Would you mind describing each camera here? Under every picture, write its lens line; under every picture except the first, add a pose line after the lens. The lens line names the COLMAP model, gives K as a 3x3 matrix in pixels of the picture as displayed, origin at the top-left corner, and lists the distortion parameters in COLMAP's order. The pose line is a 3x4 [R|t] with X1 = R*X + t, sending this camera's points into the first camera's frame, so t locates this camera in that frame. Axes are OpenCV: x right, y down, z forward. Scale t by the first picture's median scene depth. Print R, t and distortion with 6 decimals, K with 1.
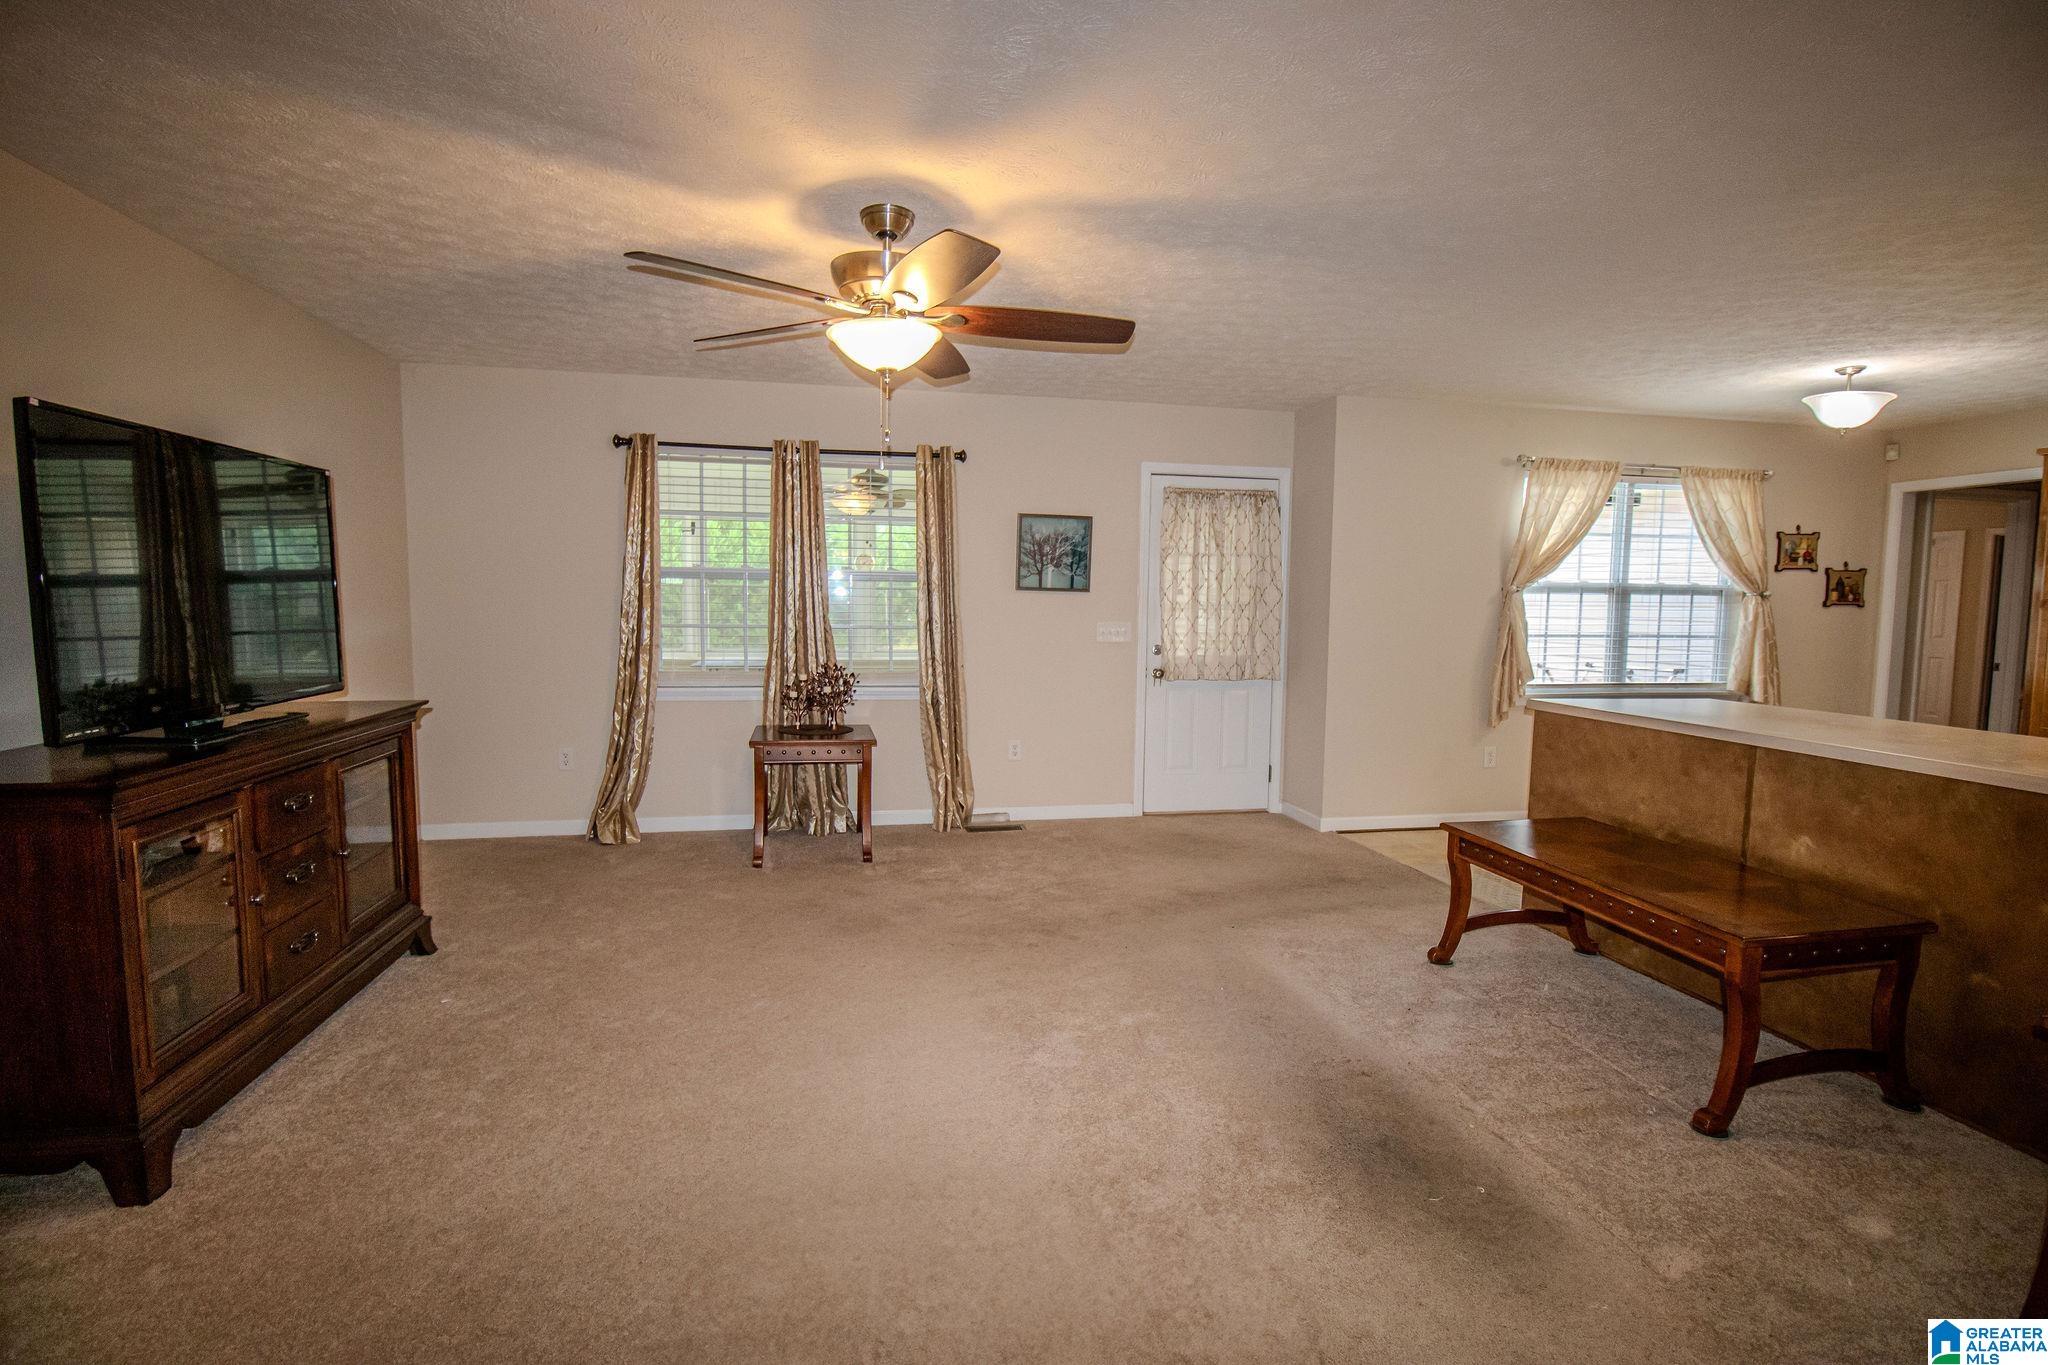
lens RADIAL K [[948.4, 0, 1024.0], [0, 948.4, 682.5], [0, 0, 1]] dist [-0.001247, -0.013436]
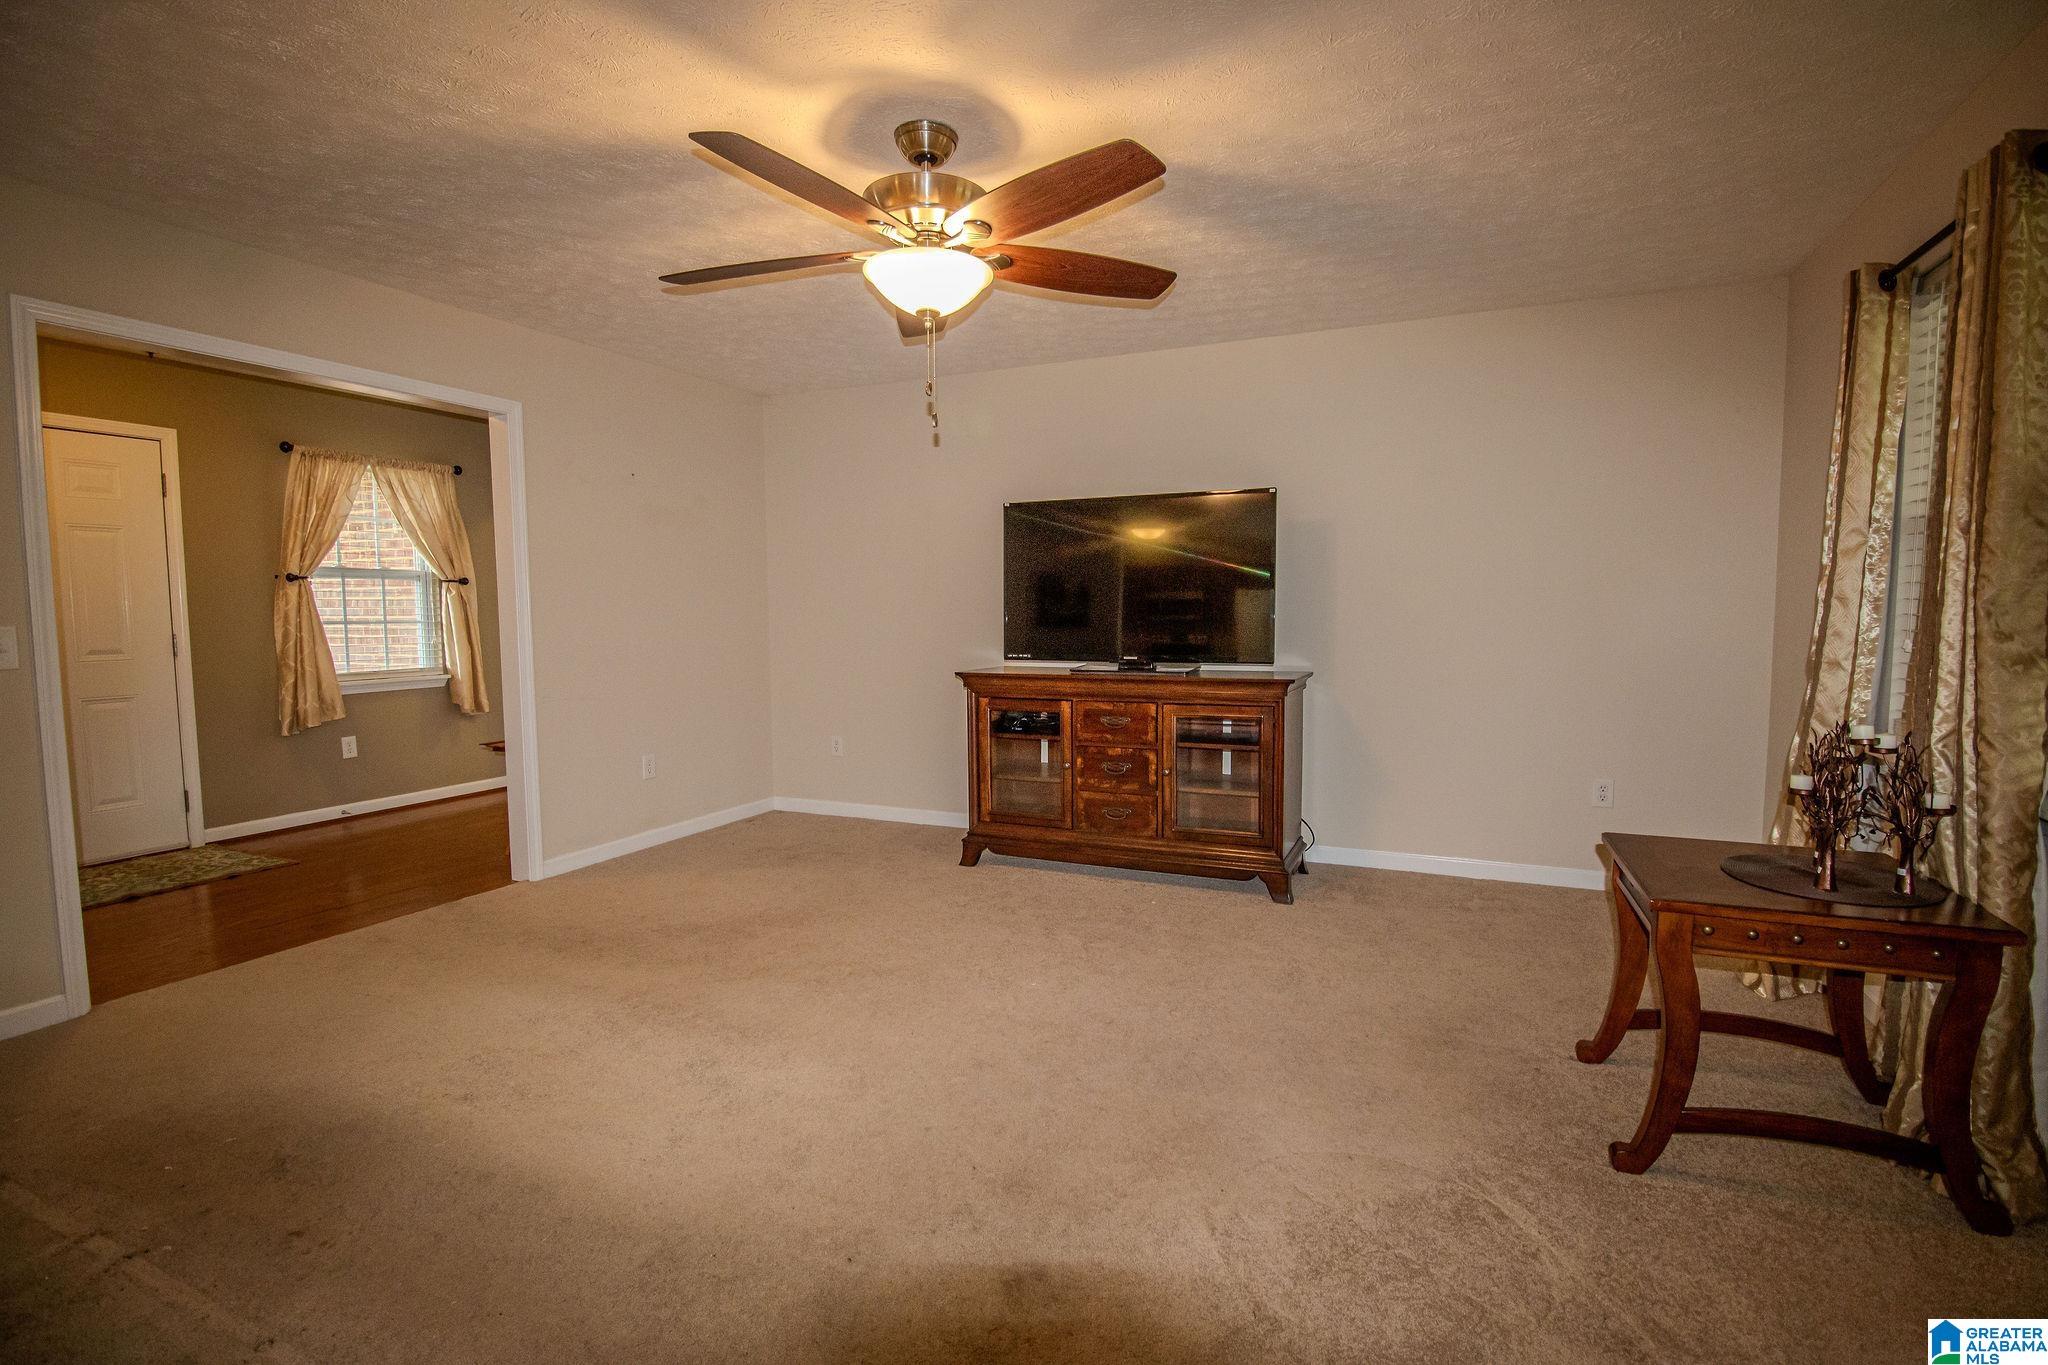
lens RADIAL K [[948.4, 0, 1024.0], [0, 948.4, 682.5], [0, 0, 1]] dist [-0.001247, -0.013436]
pose [[-0.576577, 0.053949, -0.815260, 0.305156], [-0.067810, 0.991216, 0.113550, -0.053640], [0.814224, 0.120753, -0.567854, 0.912375]]
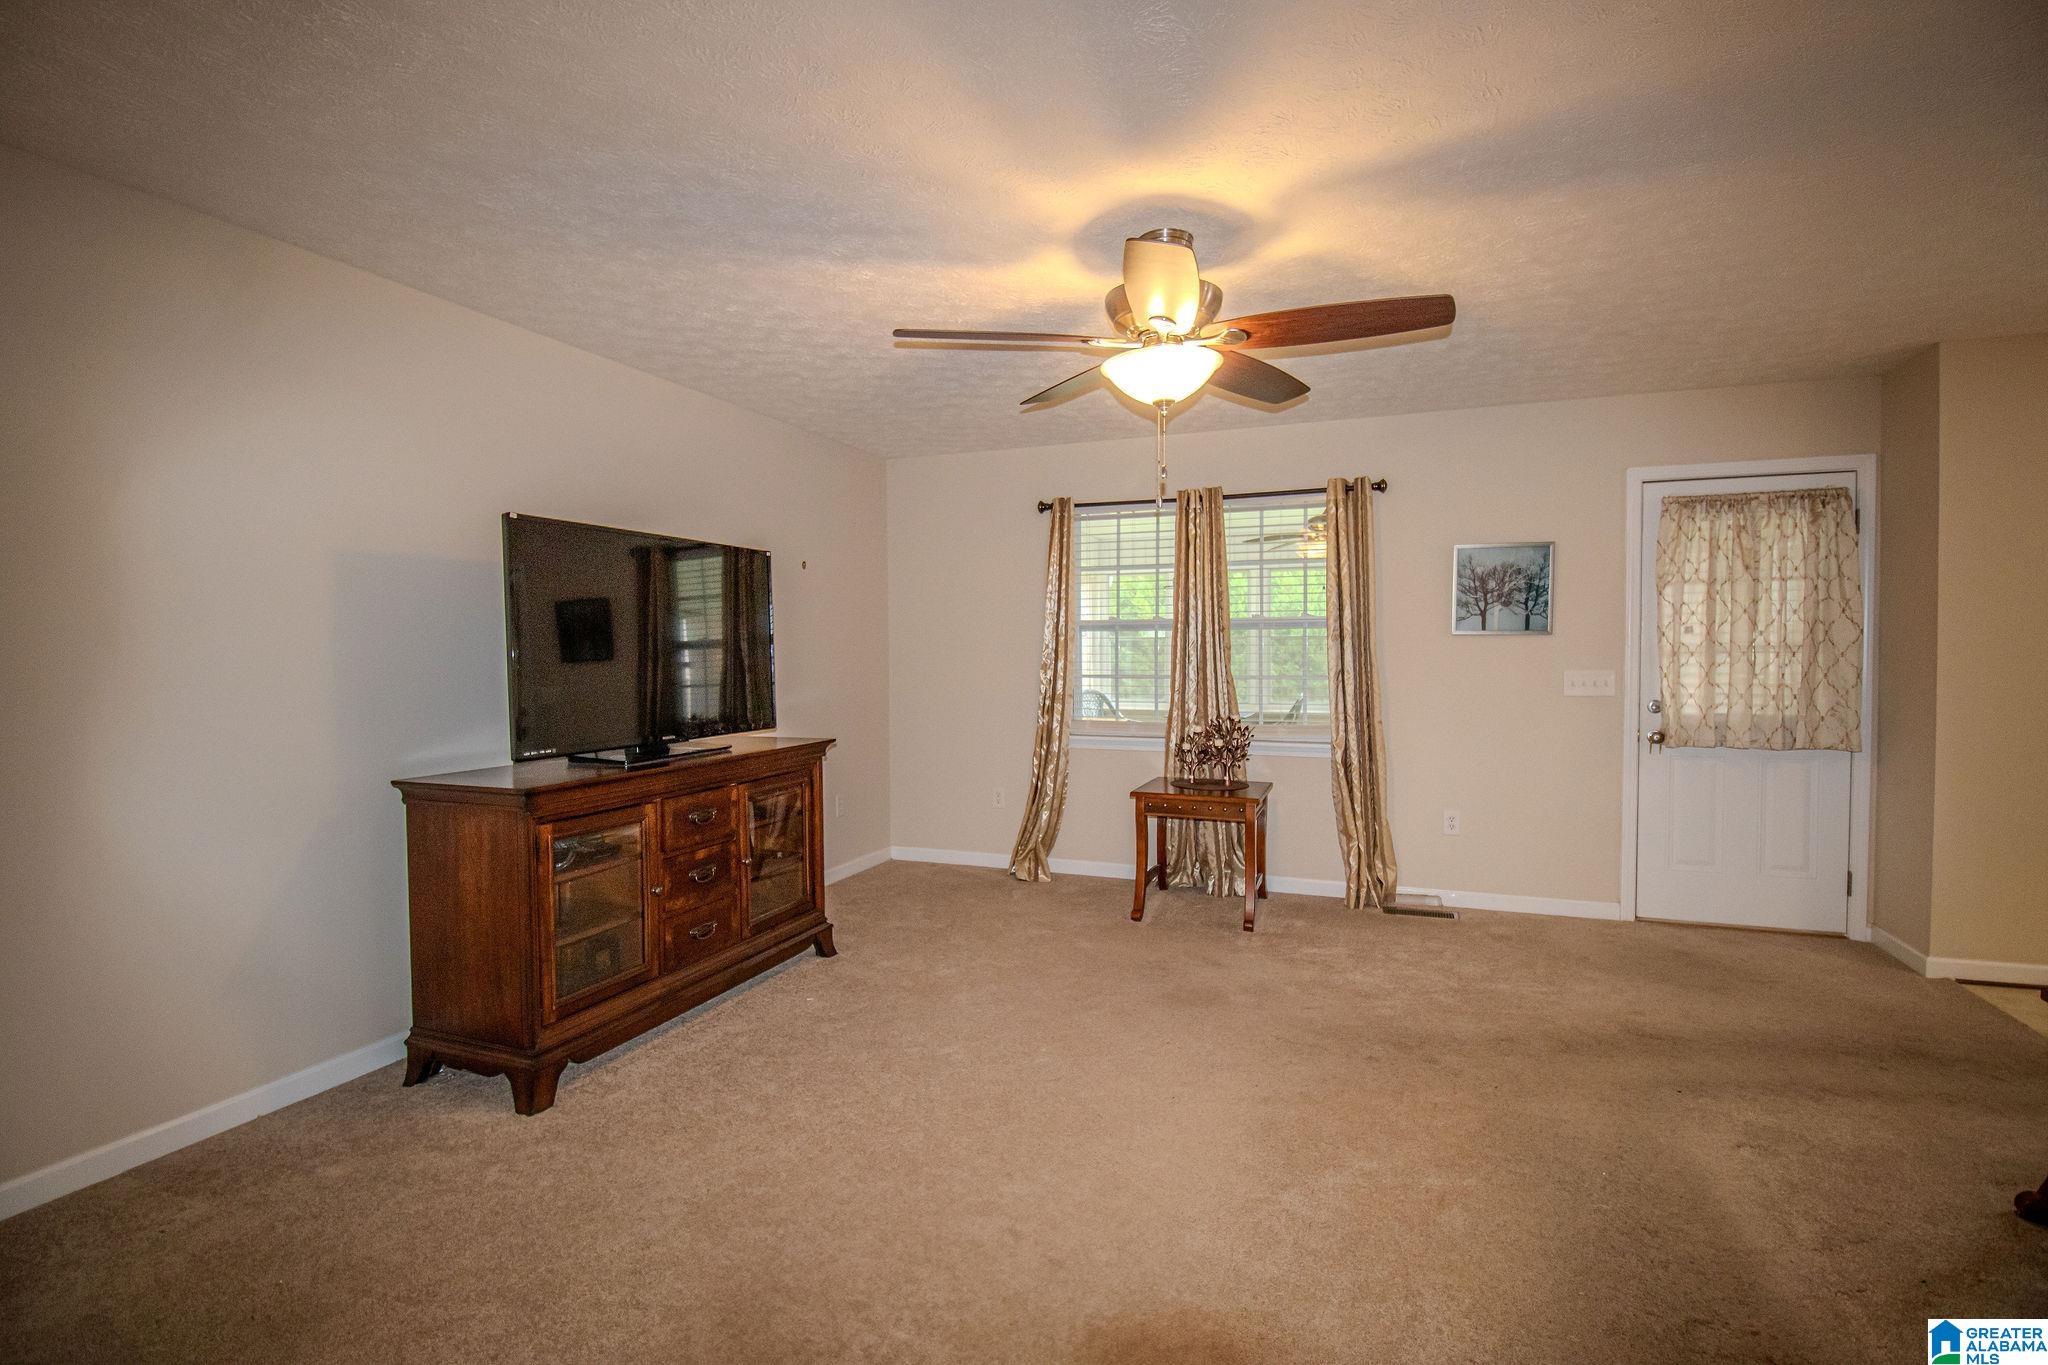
lens RADIAL K [[948.4, 0, 1024.0], [0, 948.4, 682.5], [0, 0, 1]] dist [-0.001247, -0.013436]
pose [[0.842903, 0.000584, -0.538065, 0.136946], [-0.030735, 0.998419, -0.047064, -0.002084], [0.537187, 0.056208, 0.841588, 0.084231]]
